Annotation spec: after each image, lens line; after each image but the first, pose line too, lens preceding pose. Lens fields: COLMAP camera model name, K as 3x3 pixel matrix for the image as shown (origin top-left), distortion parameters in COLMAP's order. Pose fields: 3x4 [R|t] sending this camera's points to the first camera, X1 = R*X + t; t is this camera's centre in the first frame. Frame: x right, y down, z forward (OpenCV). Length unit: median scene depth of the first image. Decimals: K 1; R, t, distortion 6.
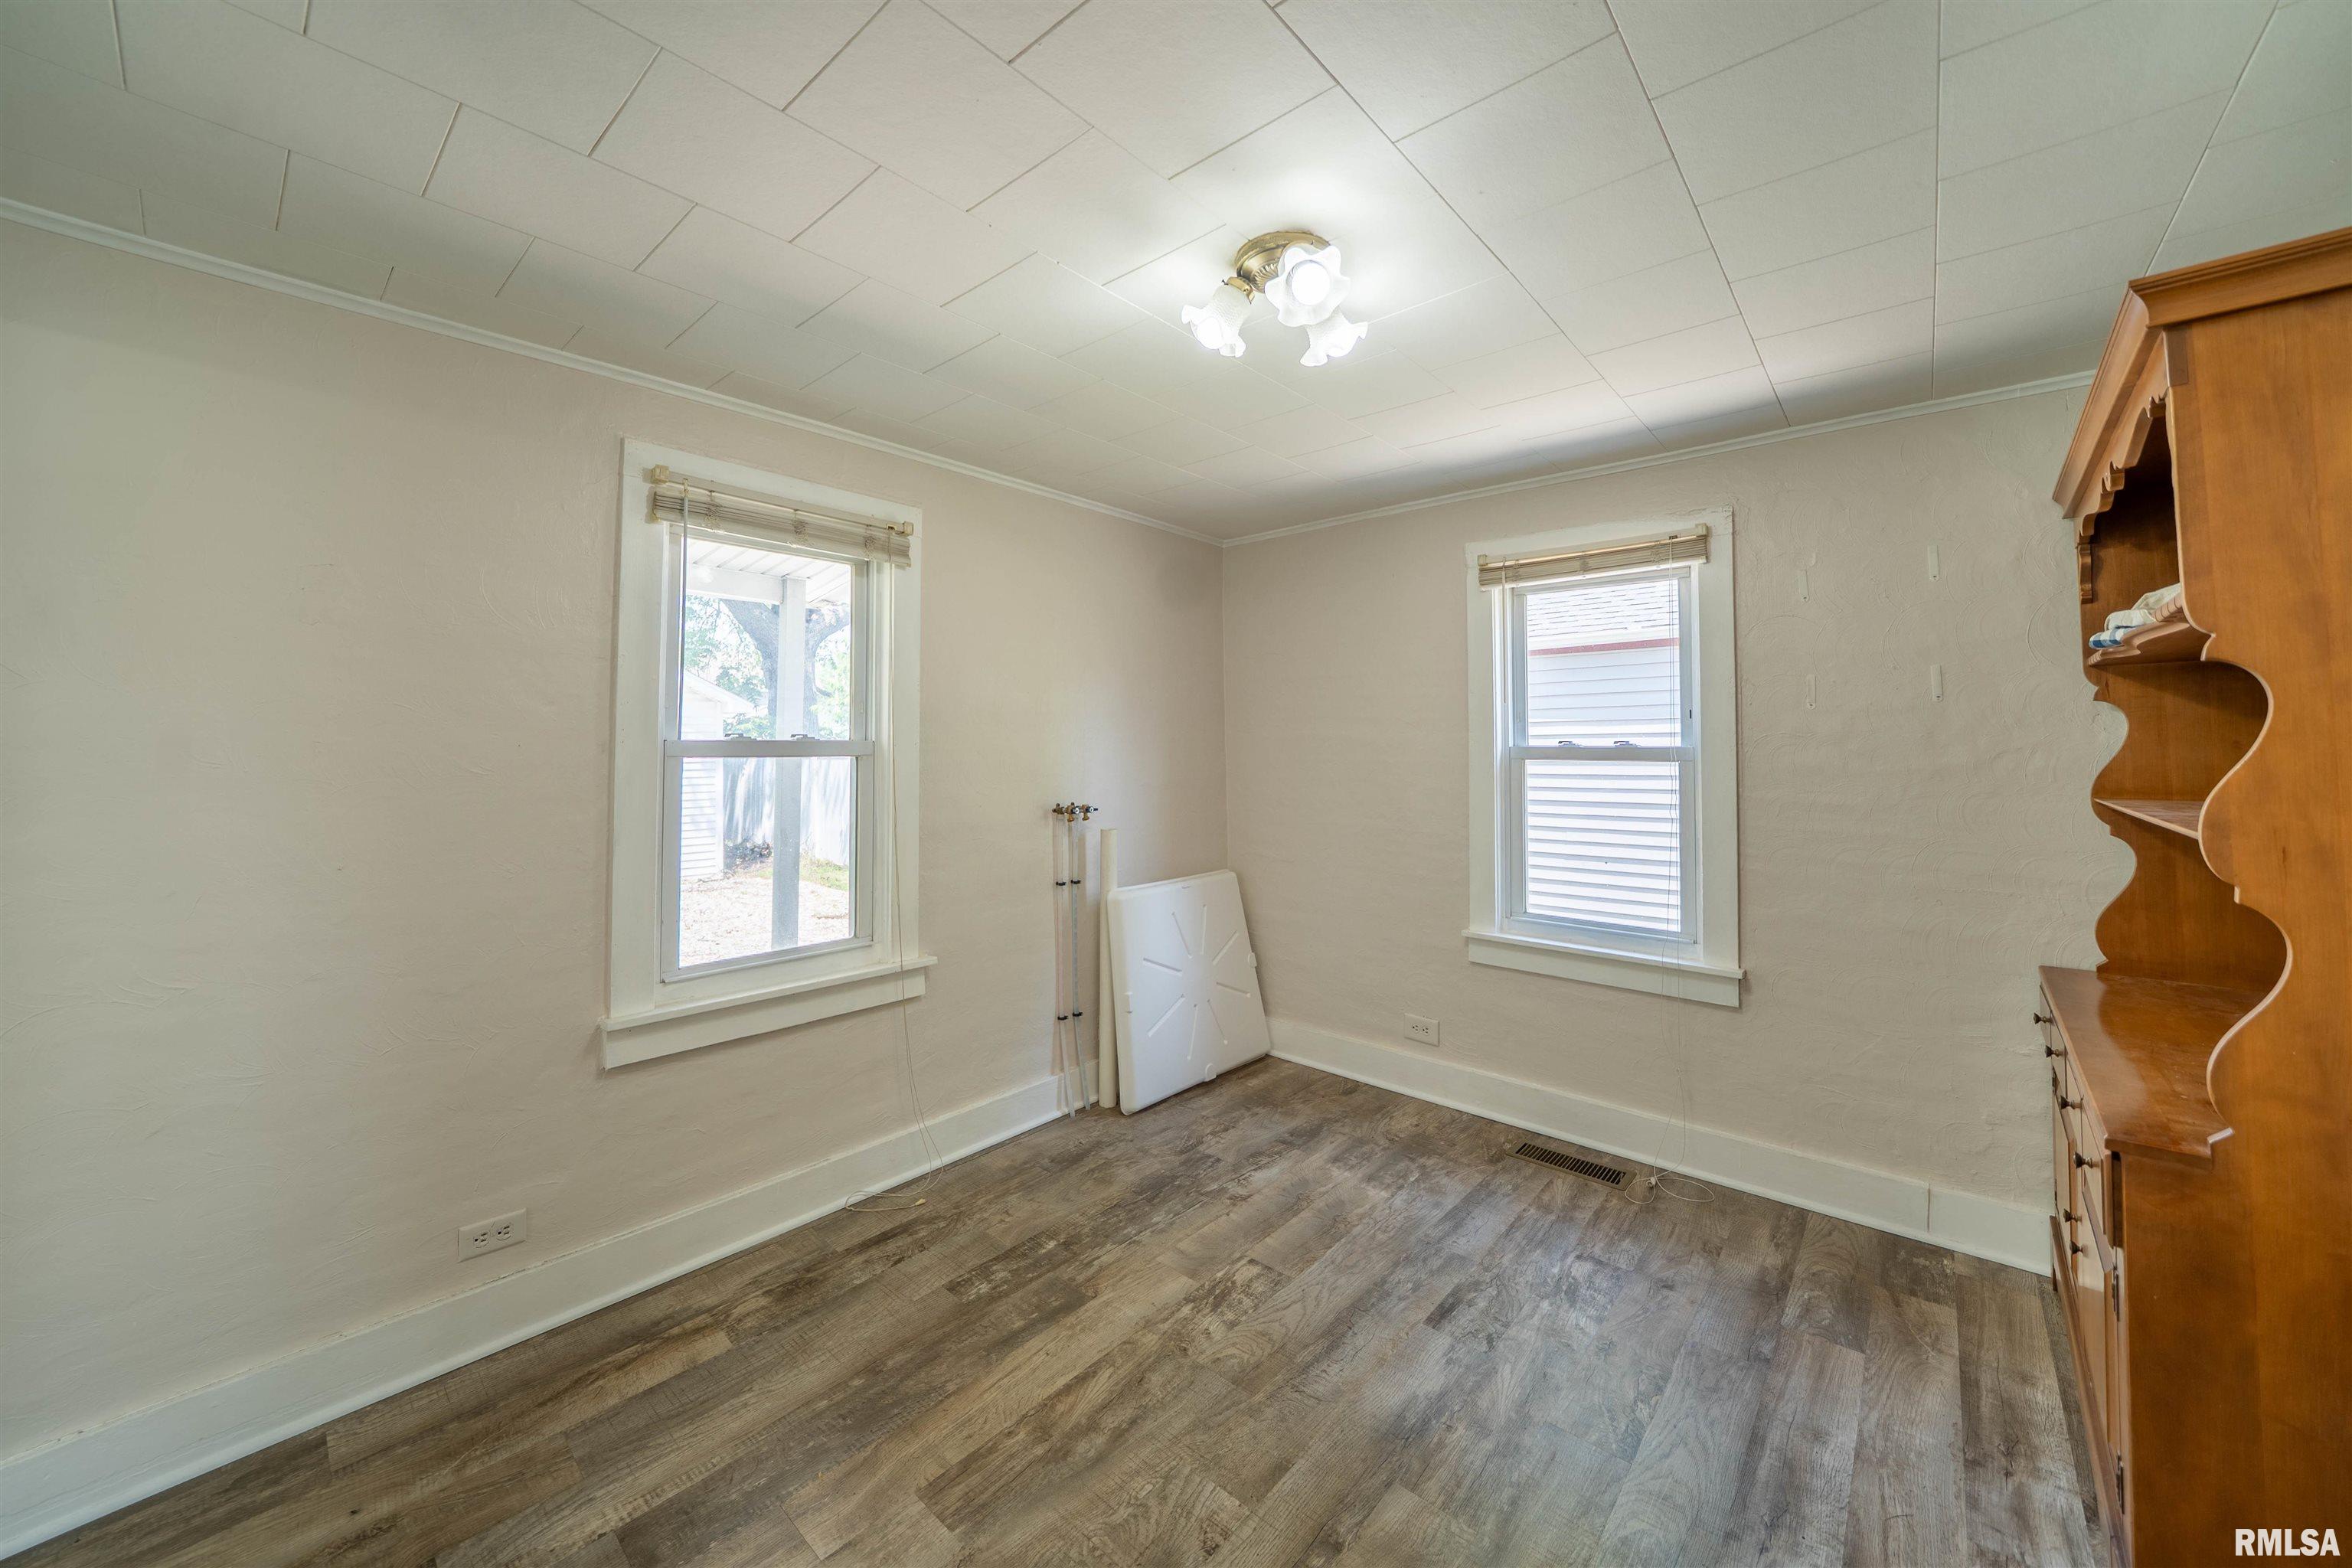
lens RADIAL K [[850.1, 0, 1186.4], [0, 850.1, 715.3], [0, 0, 1]] dist [-0.018942, 0.000359]
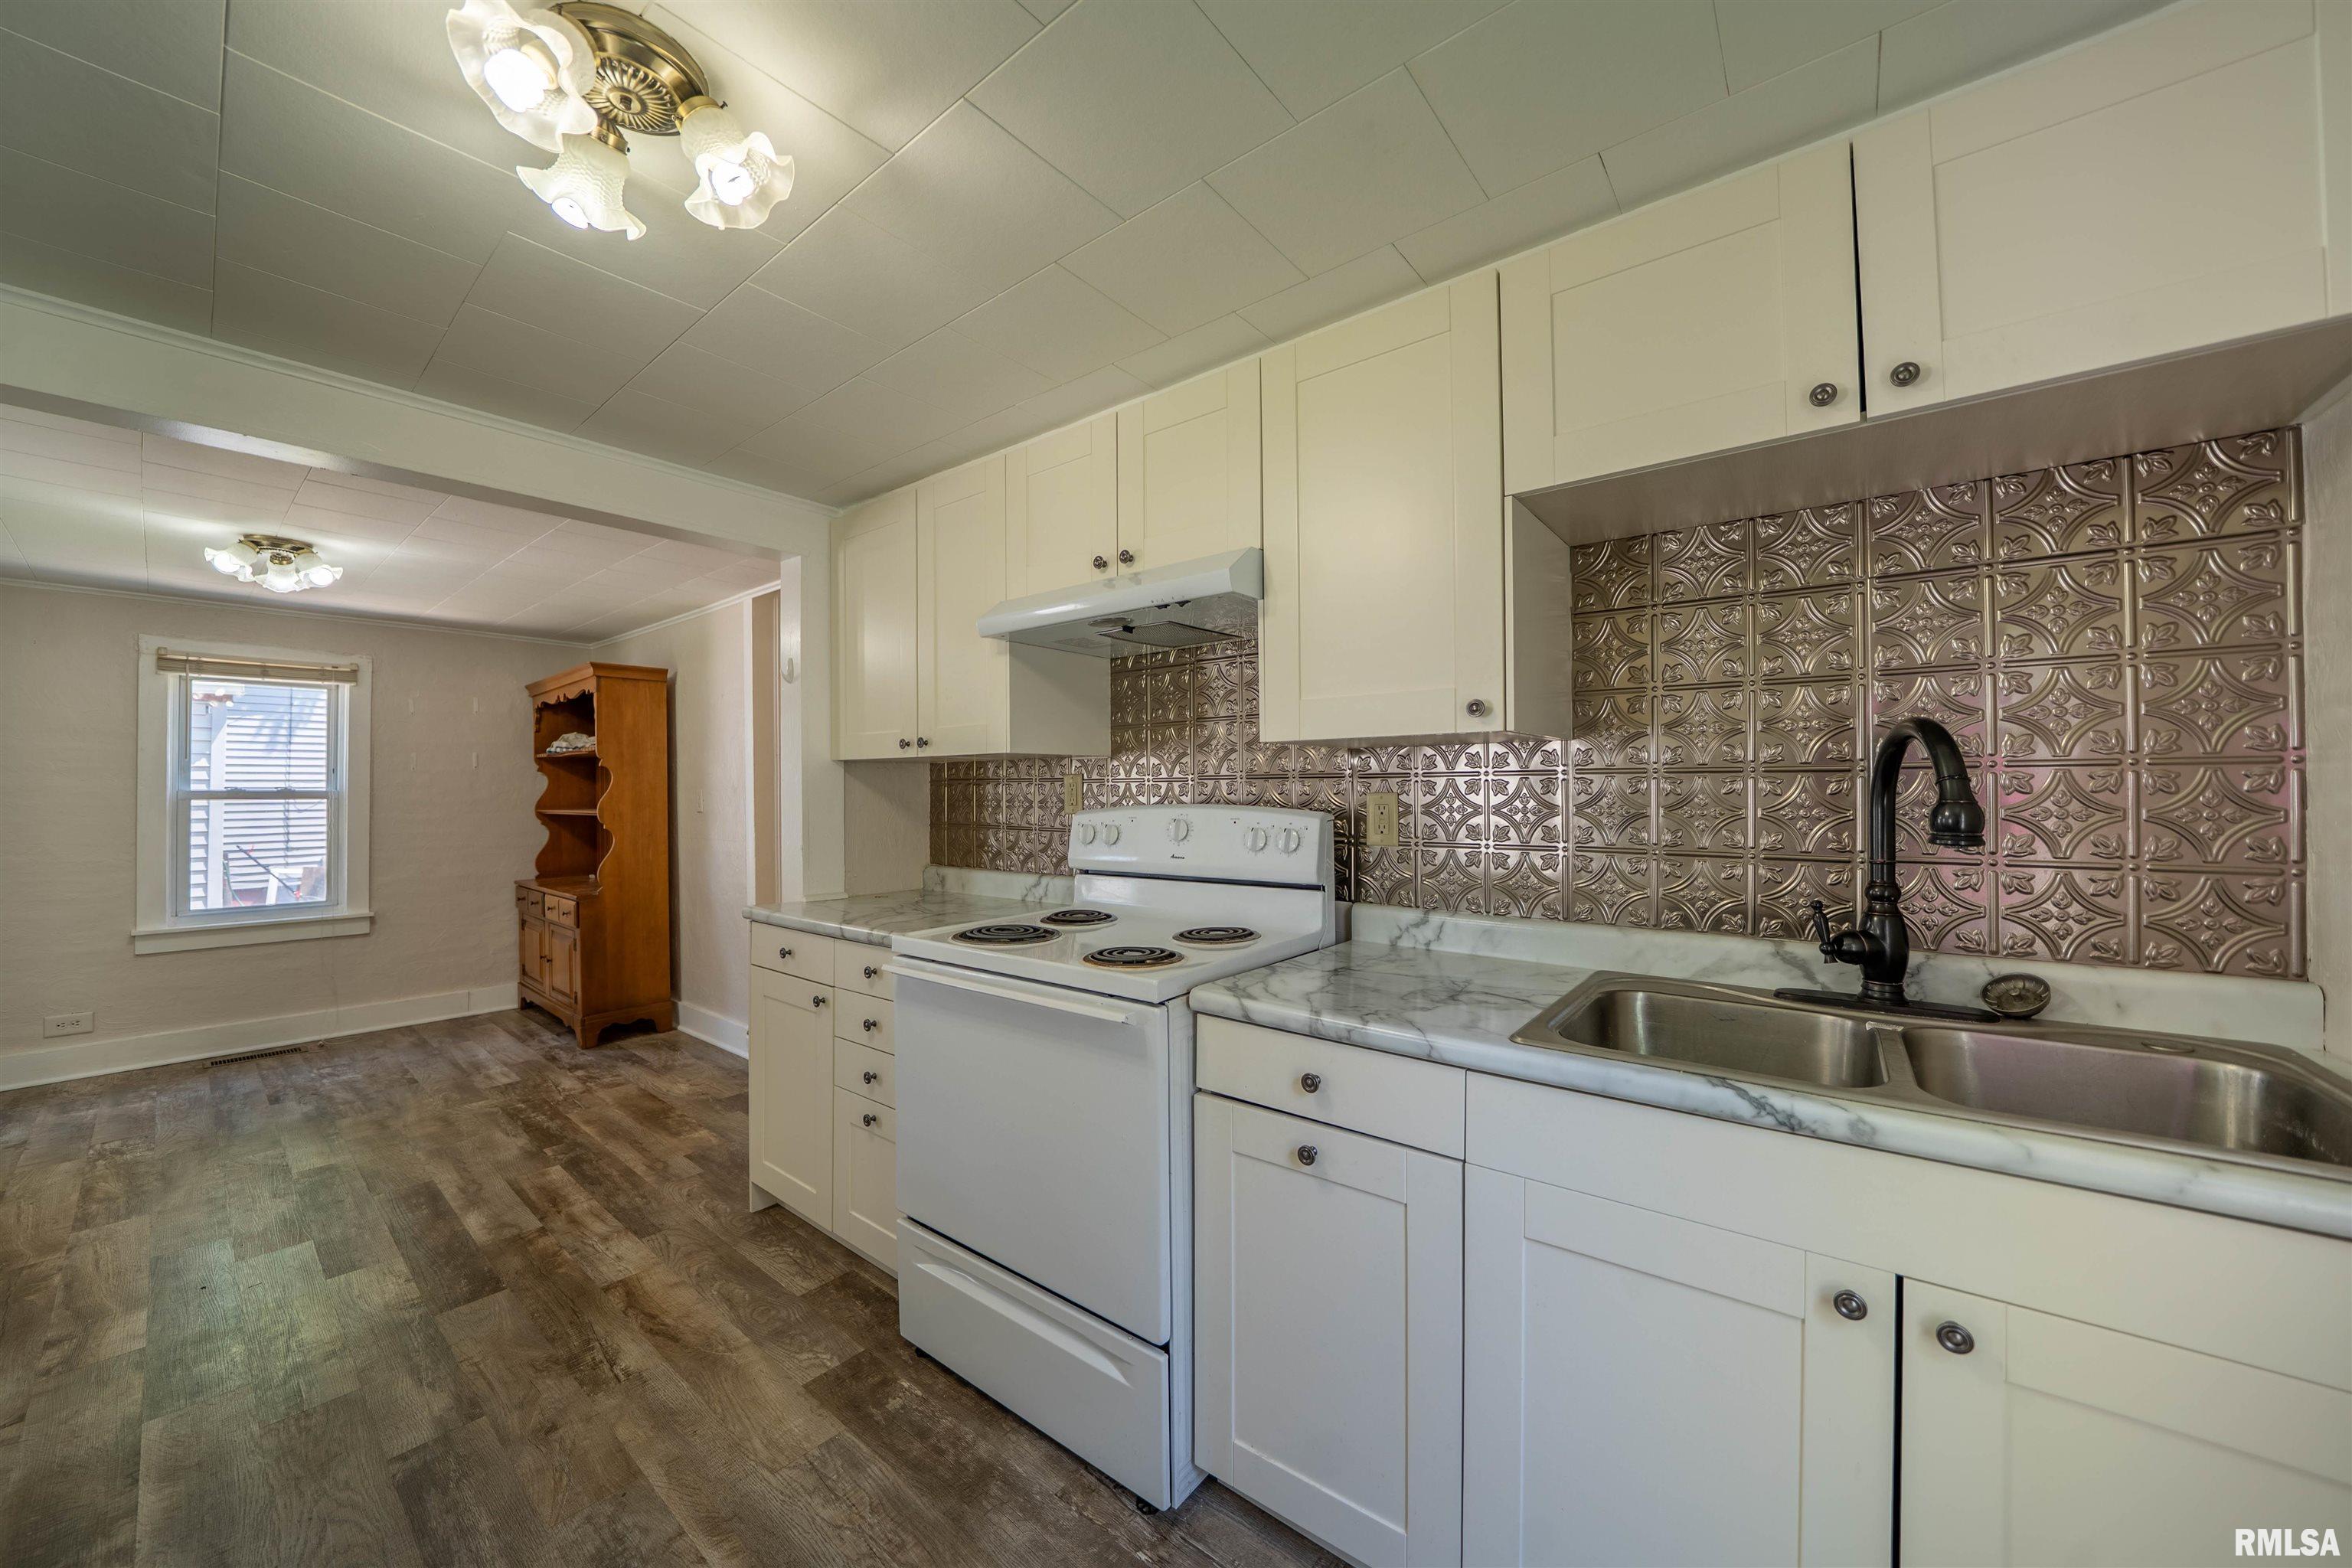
lens RADIAL K [[840.6, 0, 1176.0], [0, 840.6, 784.0], [0, 0, 1]] dist [-0.031124, 0.004439]
pose [[-0.046228, 0.007462, 0.998903, -1.427897], [-0.030305, 0.999501, -0.008869, -0.016331], [-0.998471, -0.030681, -0.045979, -0.780981]]
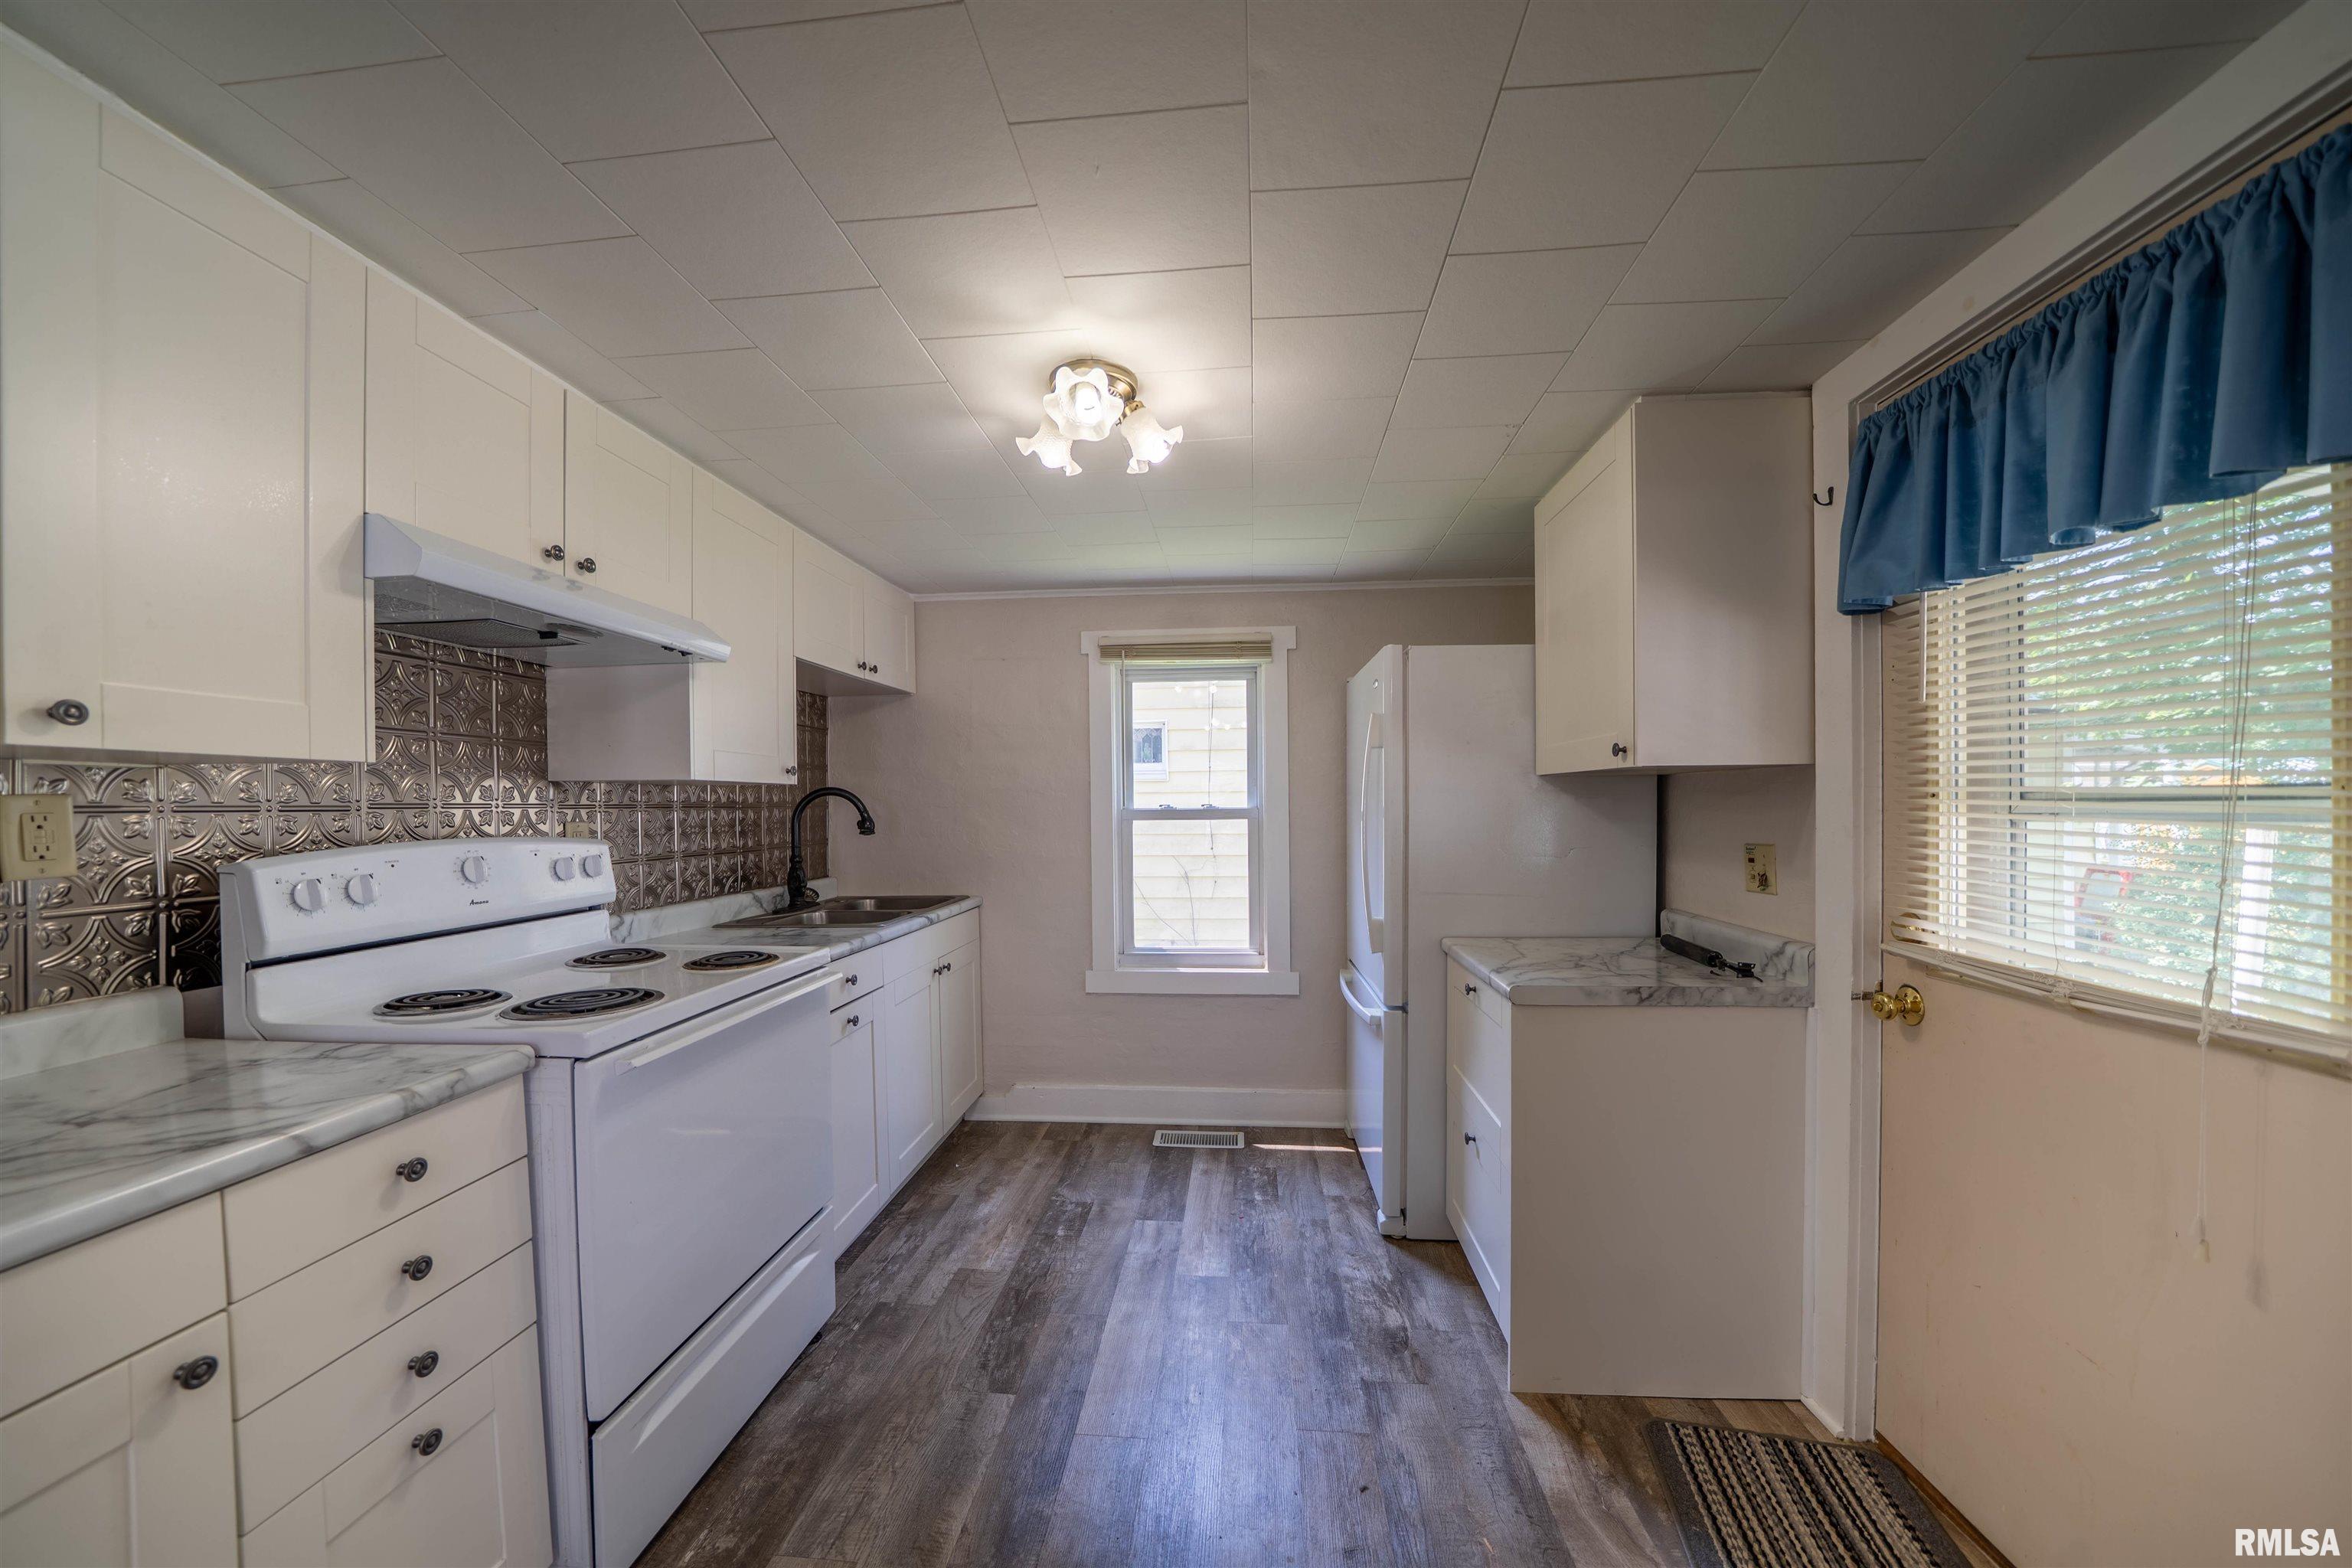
lens RADIAL K [[836.0, 0, 1166.6], [0, 836.0, 787.2], [0, 0, 1]] dist [-0.023465, 0.000283]
pose [[-0.812101, -0.005505, -0.583491, -0.475479], [0.029815, 0.998258, -0.050915, 0.010013], [0.582755, -0.058745, -0.810522, 0.269066]]
